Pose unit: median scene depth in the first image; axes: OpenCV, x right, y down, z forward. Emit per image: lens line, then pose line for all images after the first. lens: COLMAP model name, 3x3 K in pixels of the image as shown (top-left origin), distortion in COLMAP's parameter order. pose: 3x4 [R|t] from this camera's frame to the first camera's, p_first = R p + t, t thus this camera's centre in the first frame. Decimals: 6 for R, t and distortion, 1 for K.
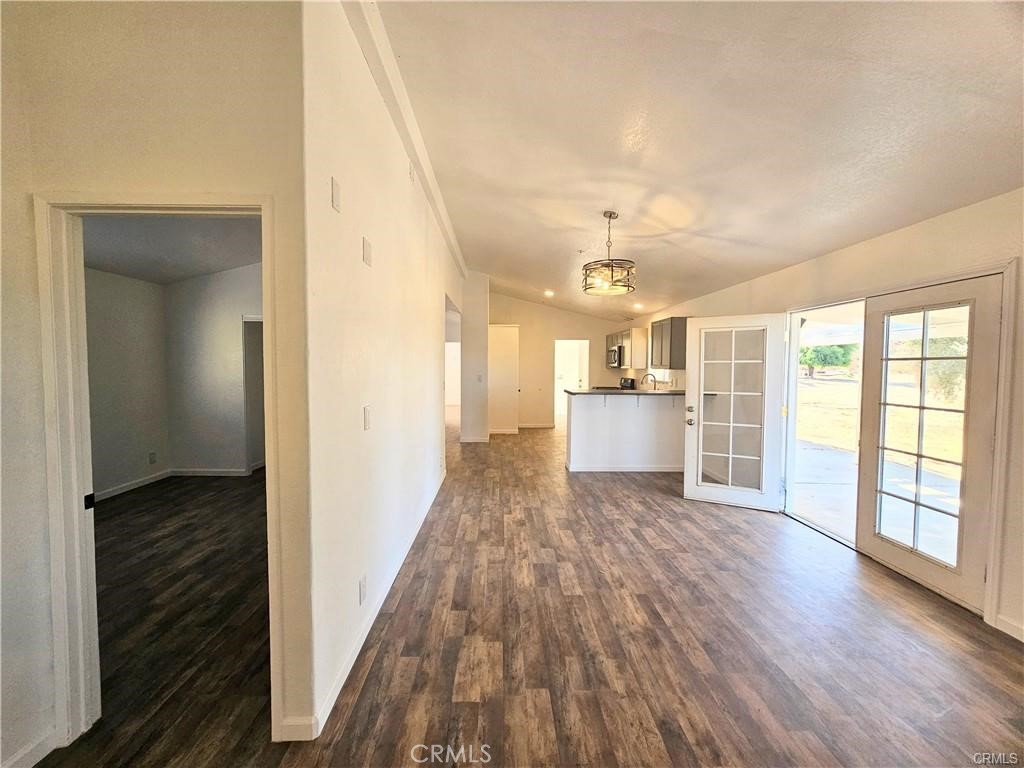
lens RADIAL K [[414.4, 0, 492.7], [0, 414.4, 382.5], [0, 0, 1]] dist [0.002185, -0.001435]
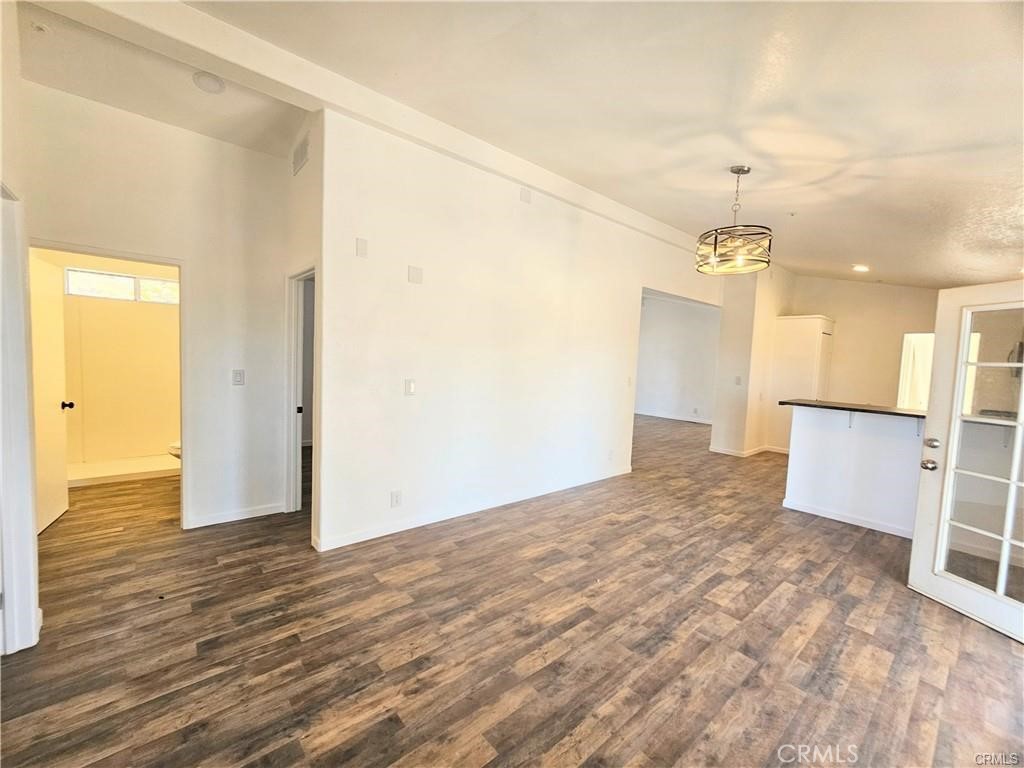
lens RADIAL K [[414.4, 0, 505.9], [0, 414.4, 381.7], [0, 0, 1]] dist [0.002185, -0.001435]
pose [[0.650363, 0.065340, -0.756808, 0.750382], [-0.067598, 0.997319, 0.028015, 0.001159], [0.756610, 0.032939, 0.653036, 0.209269]]
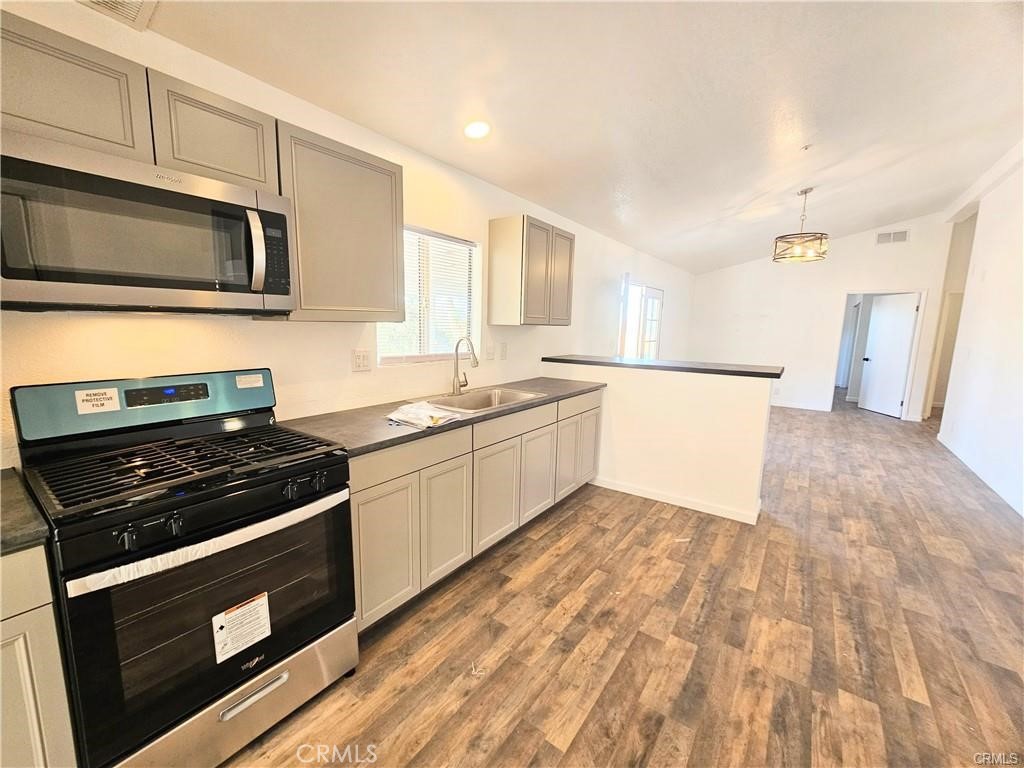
lens RADIAL K [[414.4, 0, 507.8], [0, 414.4, 386.2], [0, 0, 1]] dist [0.002185, -0.001435]
pose [[-0.811777, -0.107446, 0.573999, 0.283565], [0.001404, 0.982566, 0.185909, -0.110154], [-0.583967, 0.151723, -0.797473, 2.979649]]
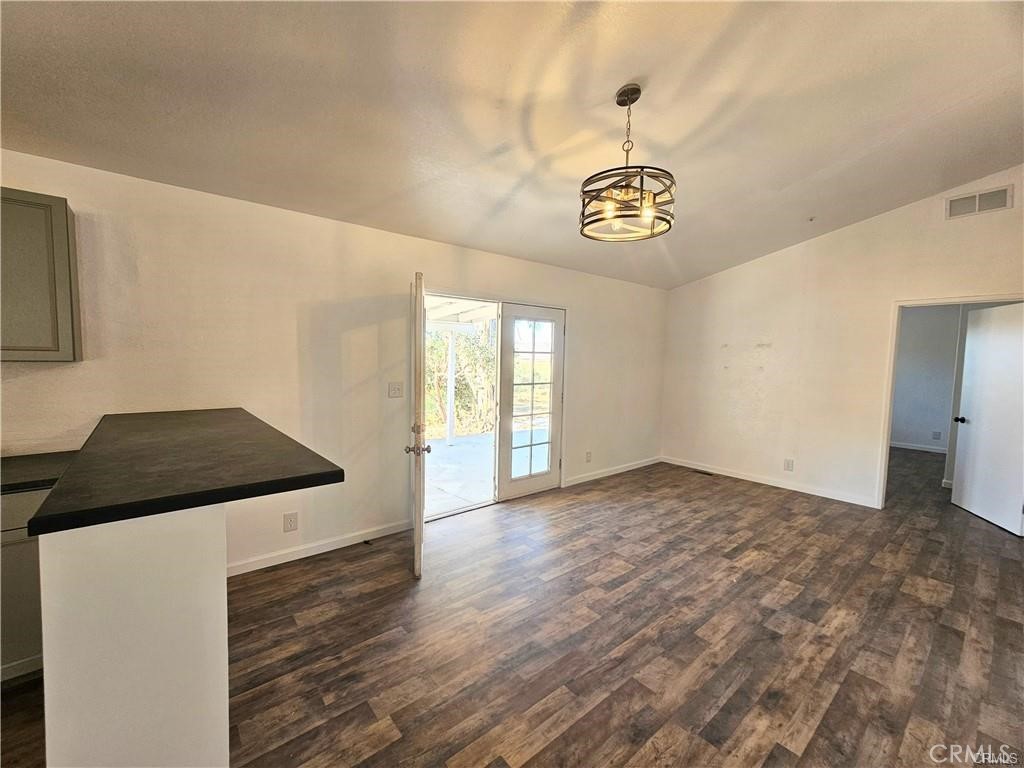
lens RADIAL K [[414.4, 0, 514.4], [0, 414.4, 388.5], [0, 0, 1]] dist [0.002185, -0.001435]
pose [[-0.649948, -0.076272, 0.756141, -0.083126], [0.009064, 0.994102, 0.108066, -0.078176], [-0.759924, 0.077090, -0.645424, 1.828045]]
